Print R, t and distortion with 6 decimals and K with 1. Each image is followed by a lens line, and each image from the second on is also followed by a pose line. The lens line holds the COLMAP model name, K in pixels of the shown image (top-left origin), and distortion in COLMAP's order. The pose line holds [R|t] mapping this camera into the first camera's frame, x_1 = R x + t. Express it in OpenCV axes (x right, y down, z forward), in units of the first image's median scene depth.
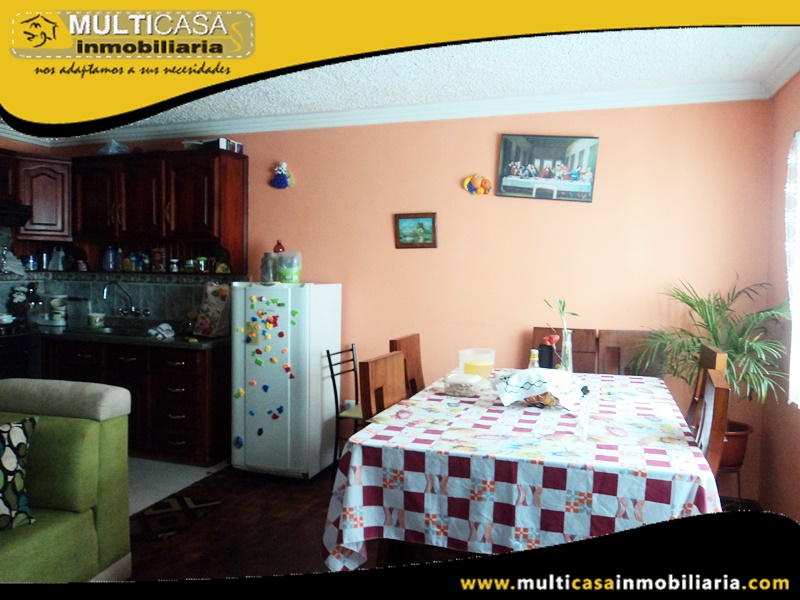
lens RADIAL K [[643.7, 0, 400.7], [0, 643.7, 299.5], [0, 0, 1]] dist [-0.017325, -0.004119]
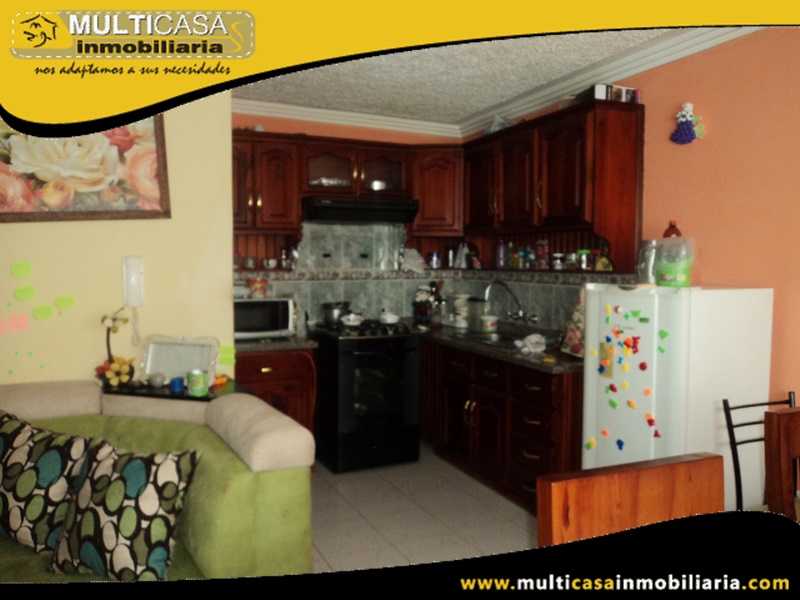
lens RADIAL K [[643.7, 0, 399.5], [0, 643.7, 298.8], [0, 0, 1]] dist [-0.017325, -0.004119]
pose [[0.687482, 0.029338, -0.725609, 0.097104], [-0.027791, 0.999515, 0.014082, -0.013422], [0.725670, 0.010484, 0.687963, 0.336303]]
